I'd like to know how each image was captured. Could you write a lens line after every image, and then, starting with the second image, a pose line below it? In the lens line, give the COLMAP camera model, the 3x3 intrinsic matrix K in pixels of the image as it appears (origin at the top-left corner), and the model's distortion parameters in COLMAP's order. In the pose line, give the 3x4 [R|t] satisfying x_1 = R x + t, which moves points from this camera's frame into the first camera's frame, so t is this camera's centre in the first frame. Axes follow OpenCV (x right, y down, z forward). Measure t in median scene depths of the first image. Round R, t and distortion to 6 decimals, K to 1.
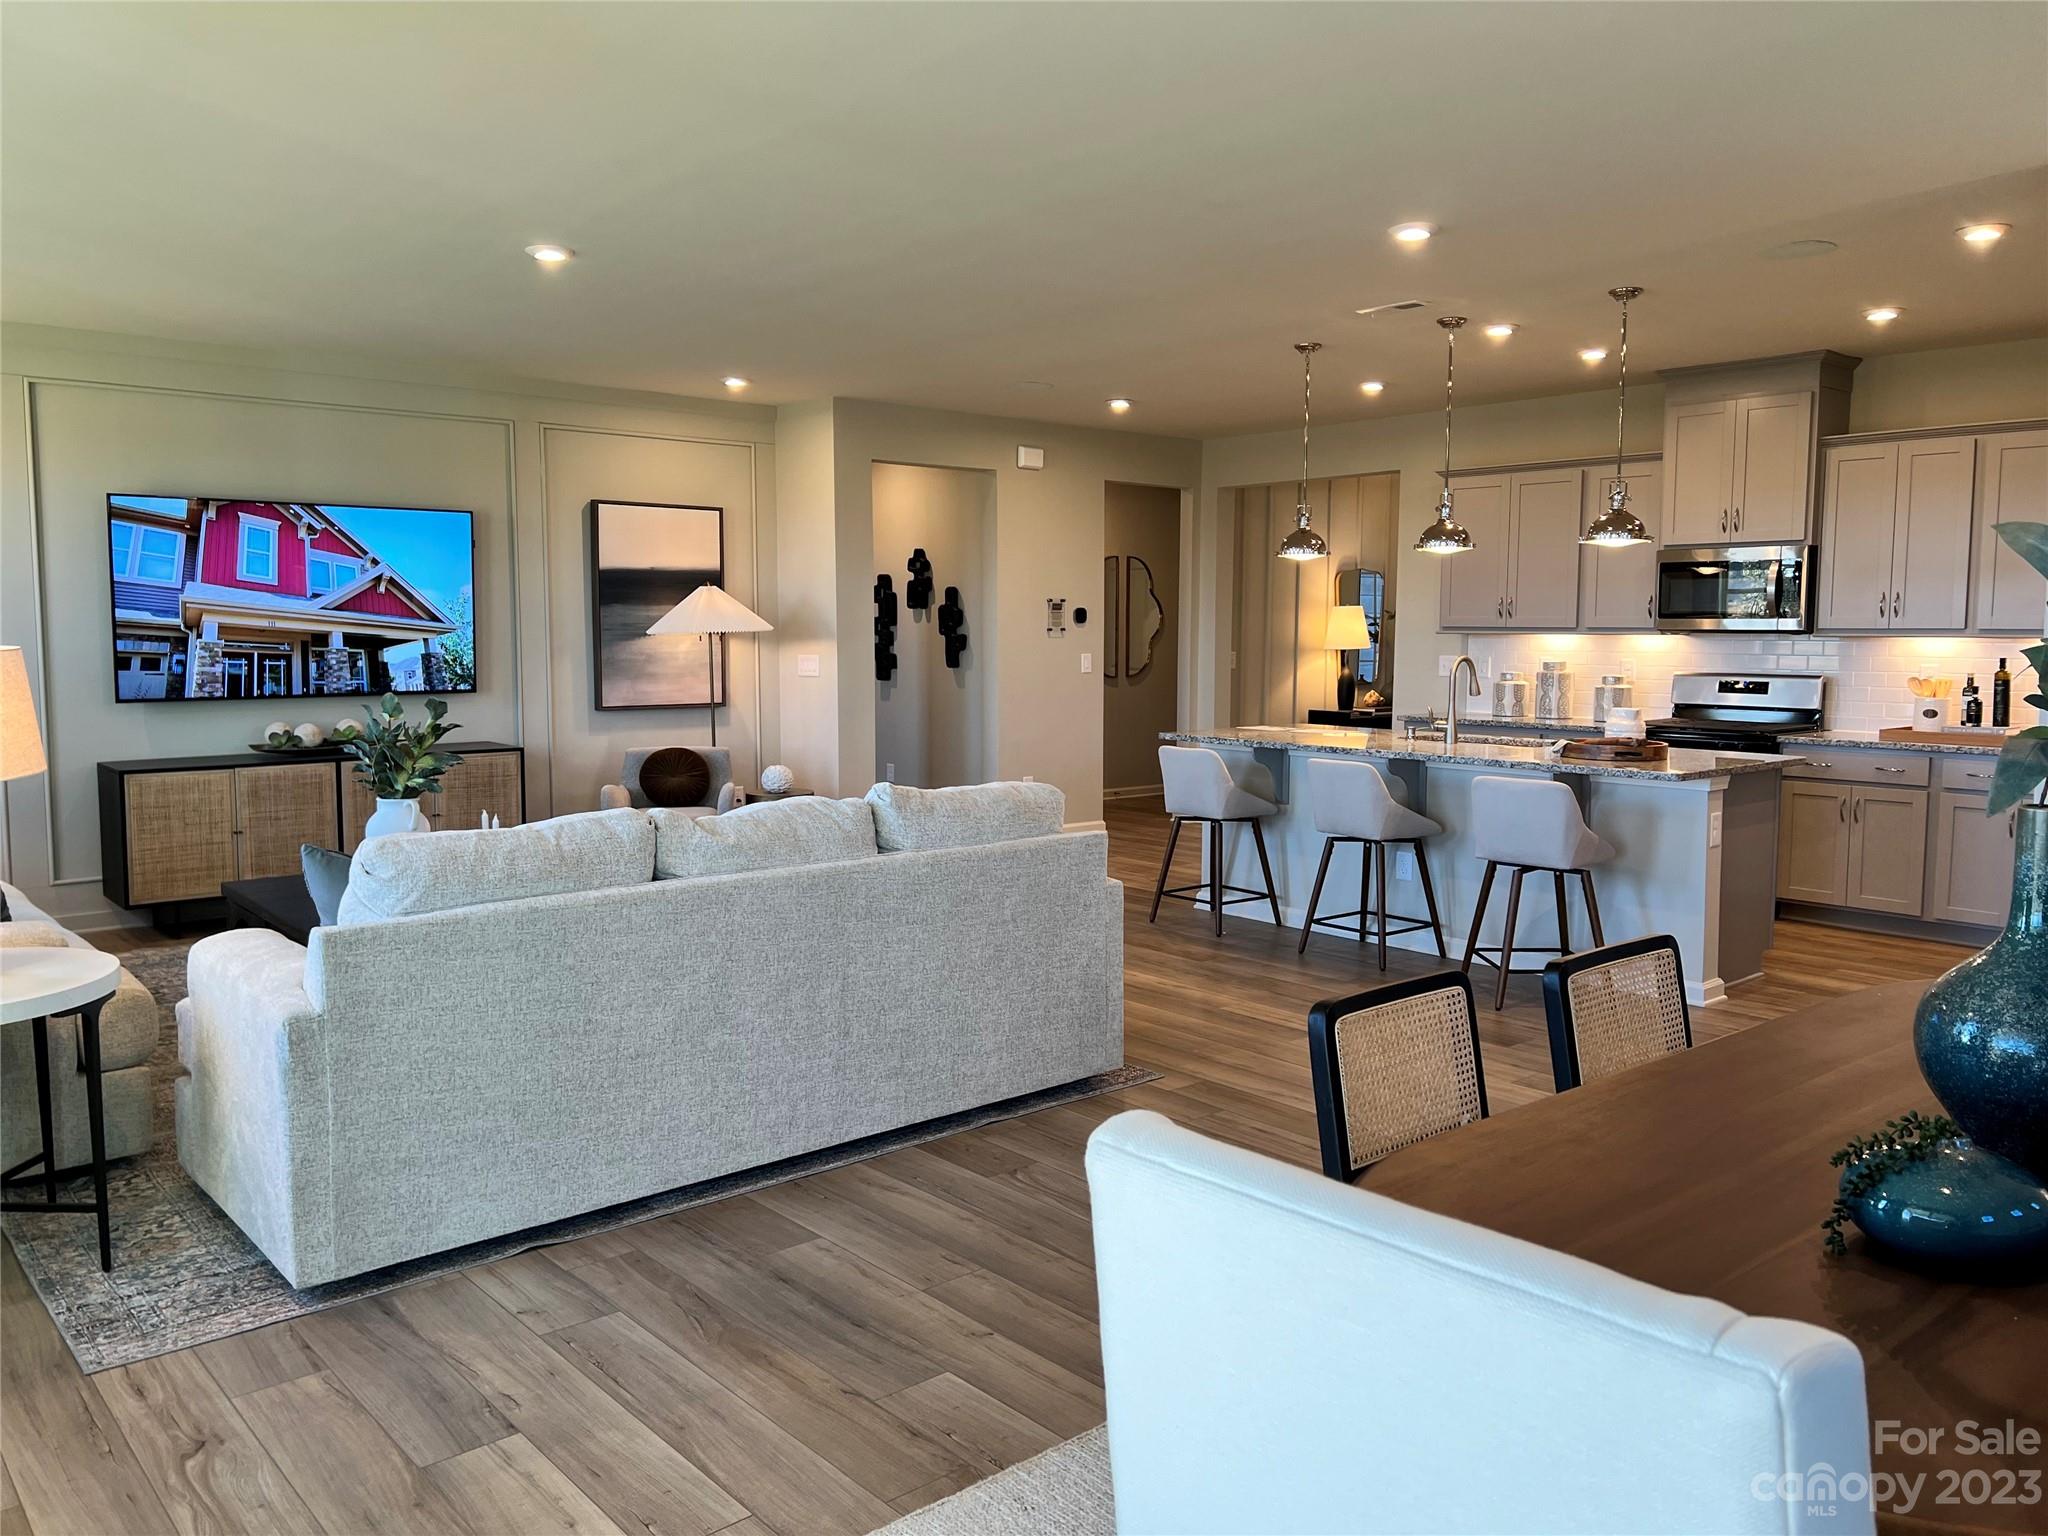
lens RADIAL K [[1549.6, 0, 1024.3], [0, 1549.6, 767.3], [0, 0, 1]] dist [0.045501, -0.034628]
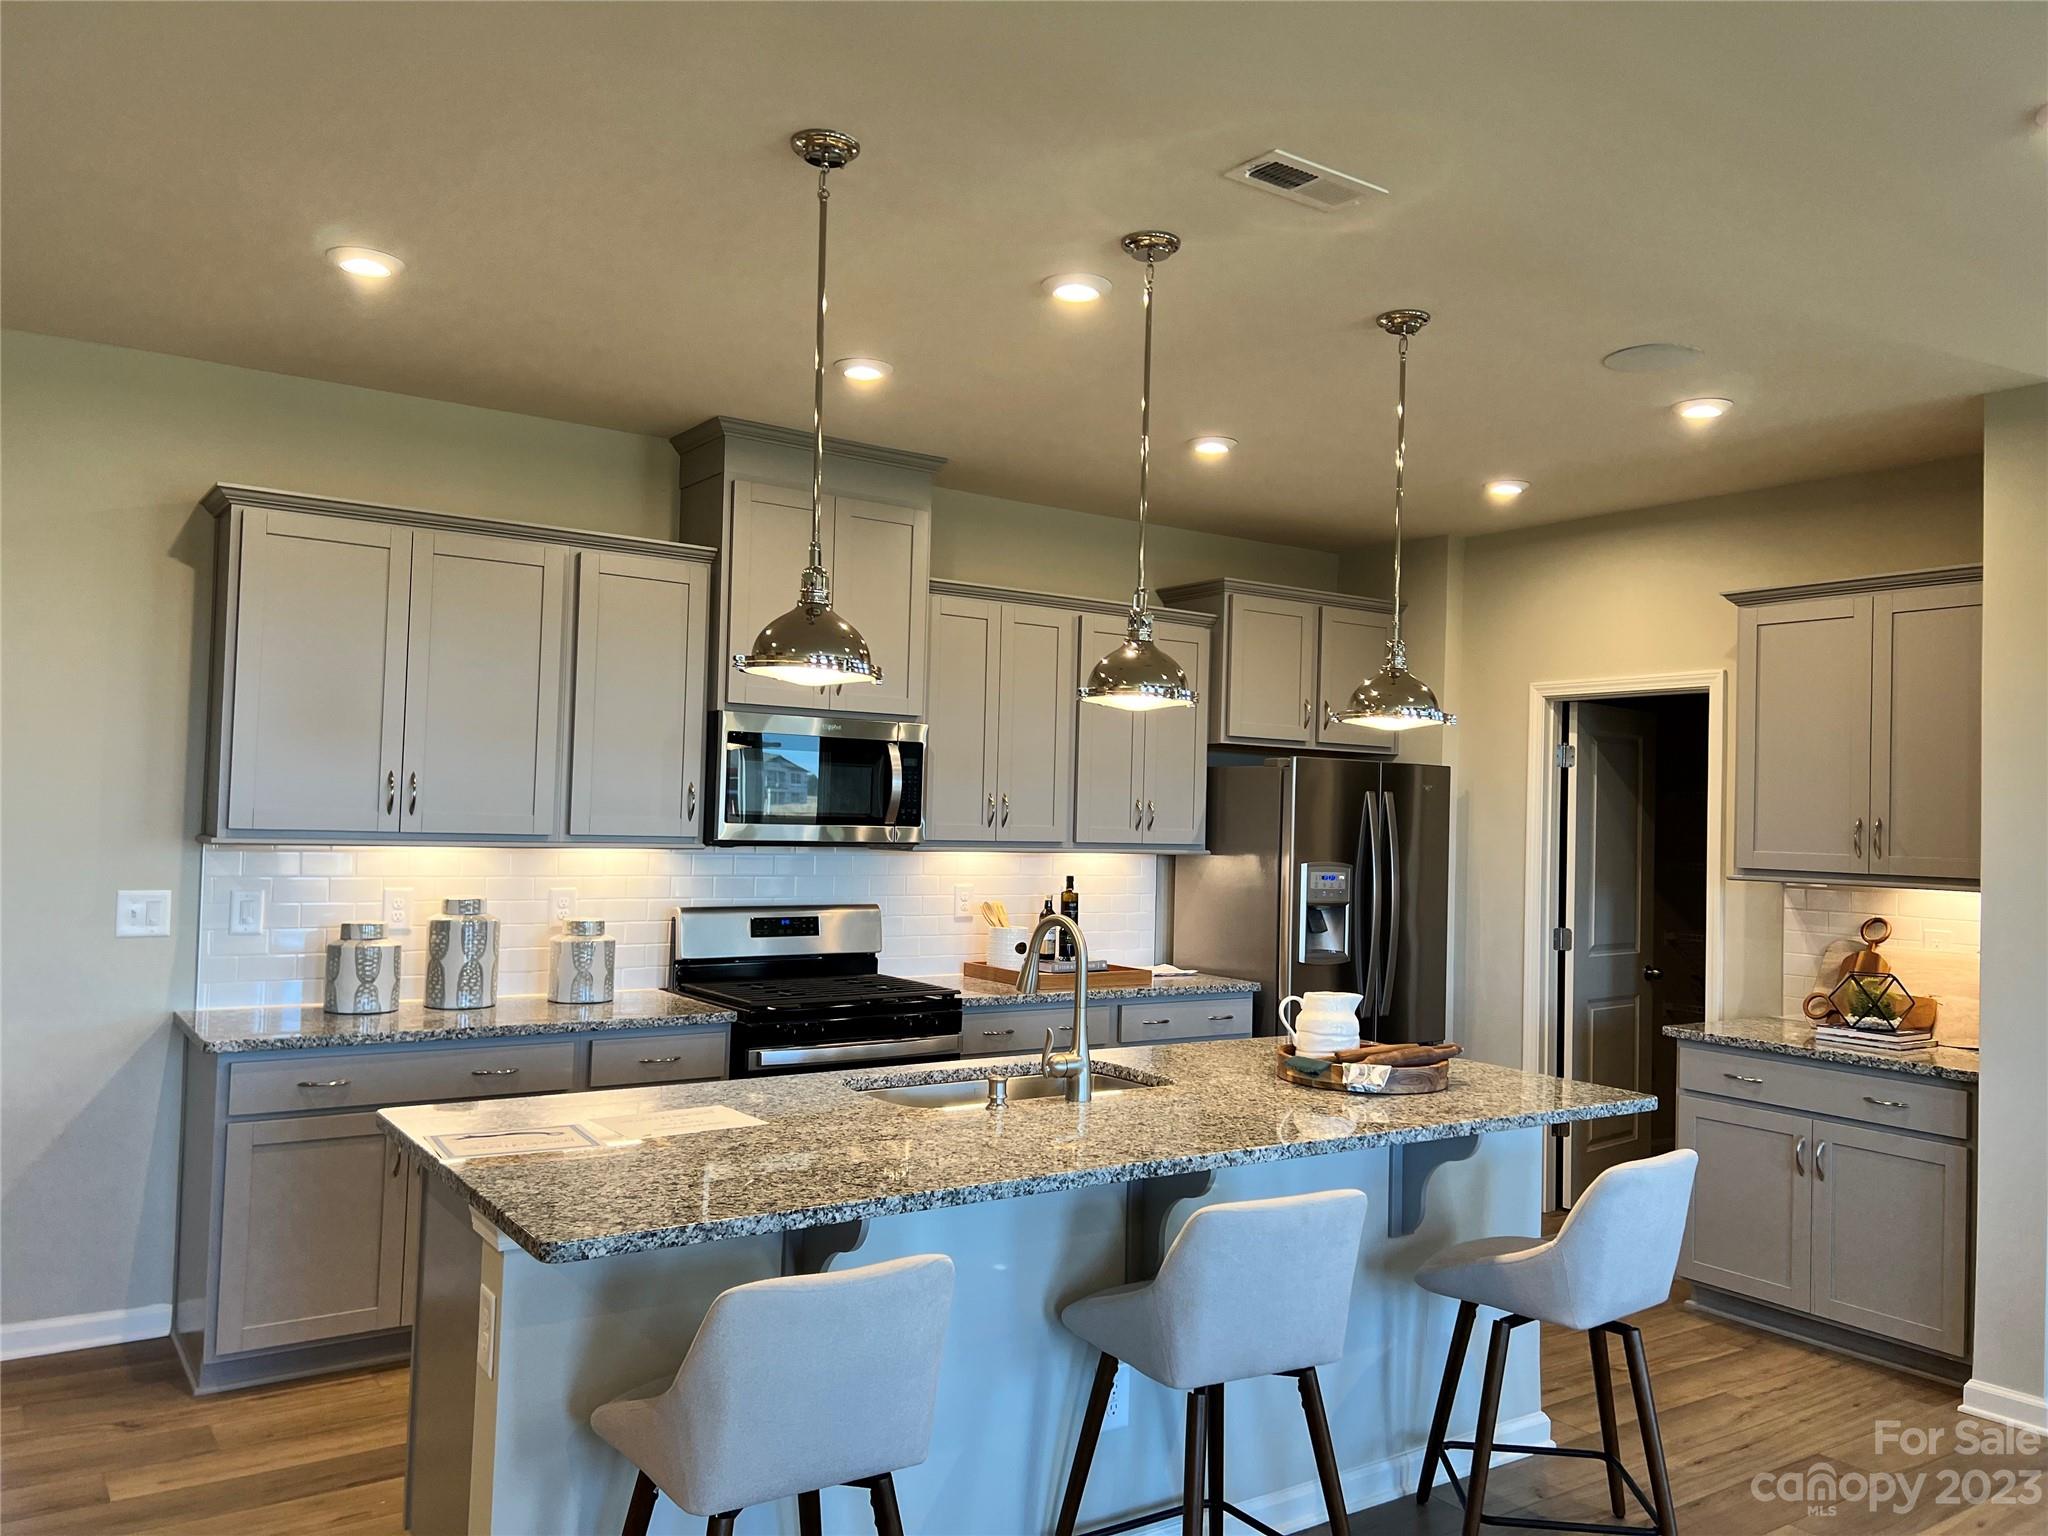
lens RADIAL K [[1549.6, 0, 1020.2], [0, 1549.6, 768.3], [0, 0, 1]] dist [0.045501, -0.034628]
pose [[0.139633, 0.034952, 0.989586, -0.173922], [0.070136, 0.996518, -0.045093, -0.081873], [-0.987716, 0.075702, 0.136695, 0.817445]]
